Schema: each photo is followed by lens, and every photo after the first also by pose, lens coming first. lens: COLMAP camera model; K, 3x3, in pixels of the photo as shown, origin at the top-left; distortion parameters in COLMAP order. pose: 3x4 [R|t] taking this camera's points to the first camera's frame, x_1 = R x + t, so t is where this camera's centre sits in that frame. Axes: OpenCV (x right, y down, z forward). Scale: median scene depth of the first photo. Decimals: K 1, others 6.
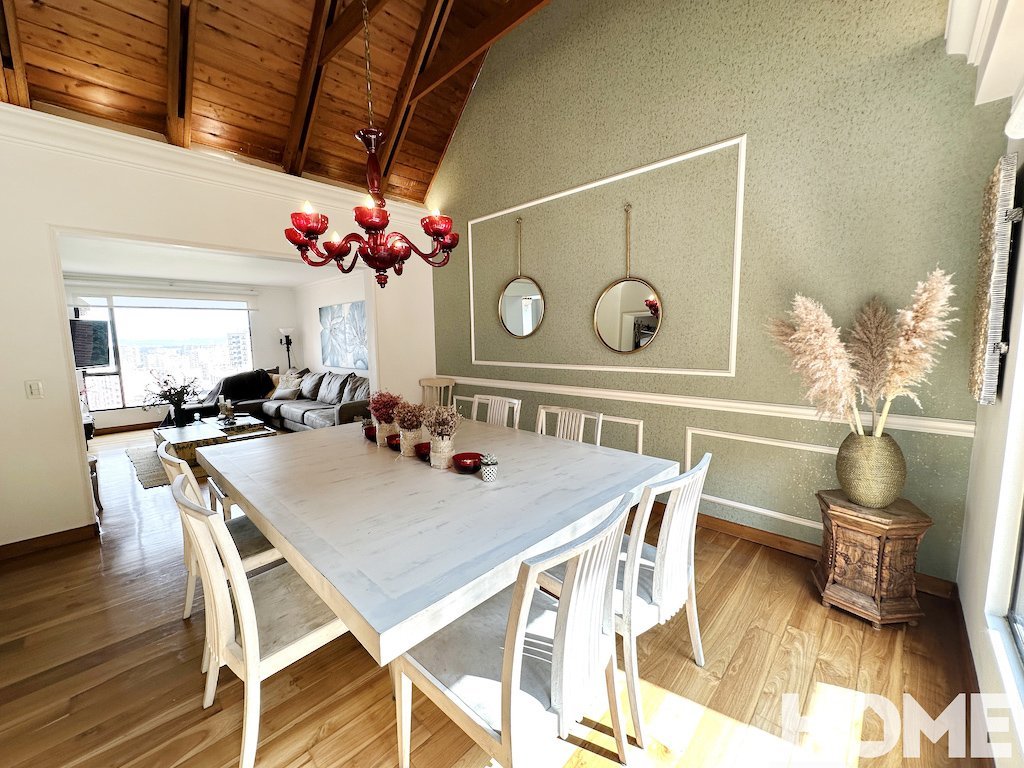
lens RADIAL K [[403.0, 0, 512.0], [0, 403.0, 384.0], [0, 0, 1]] dist [0.001949, 0.000148]
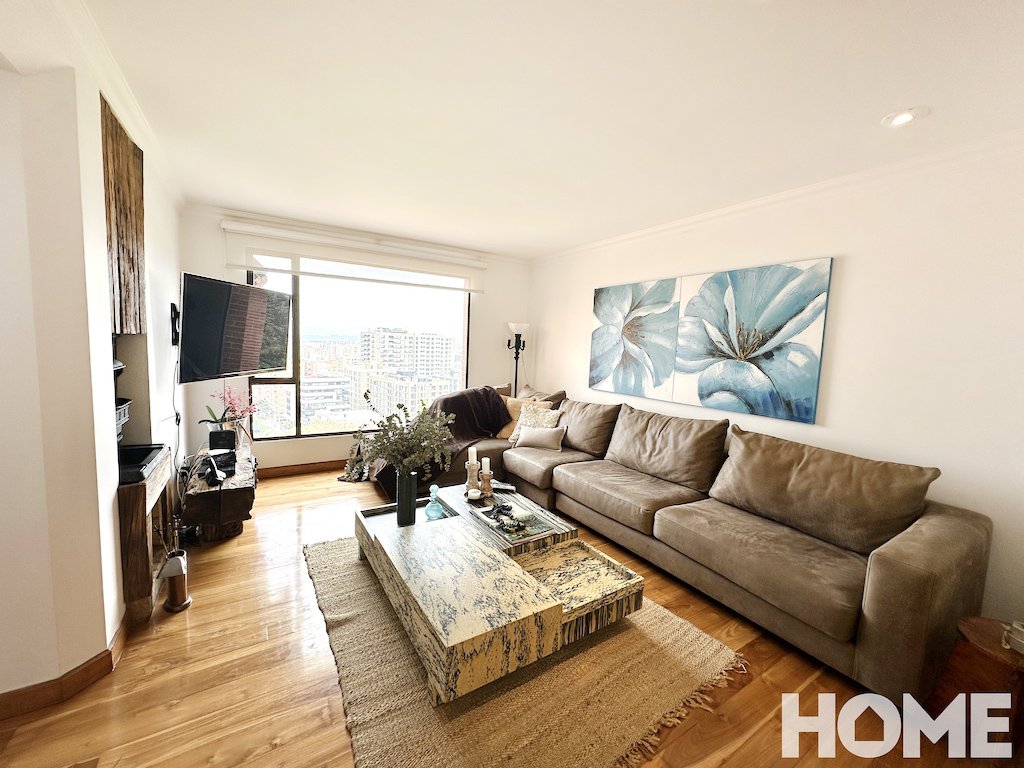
lens RADIAL K [[409.2, 0, 512.0], [0, 409.2, 384.0], [0, 0, 1]] dist [-0.000033, -0.000052]
pose [[0.968141, 0.078193, -0.237884, -0.474321], [-0.084127, 0.996344, -0.014880, -0.037857], [0.235851, 0.034418, 0.971180, 0.441922]]
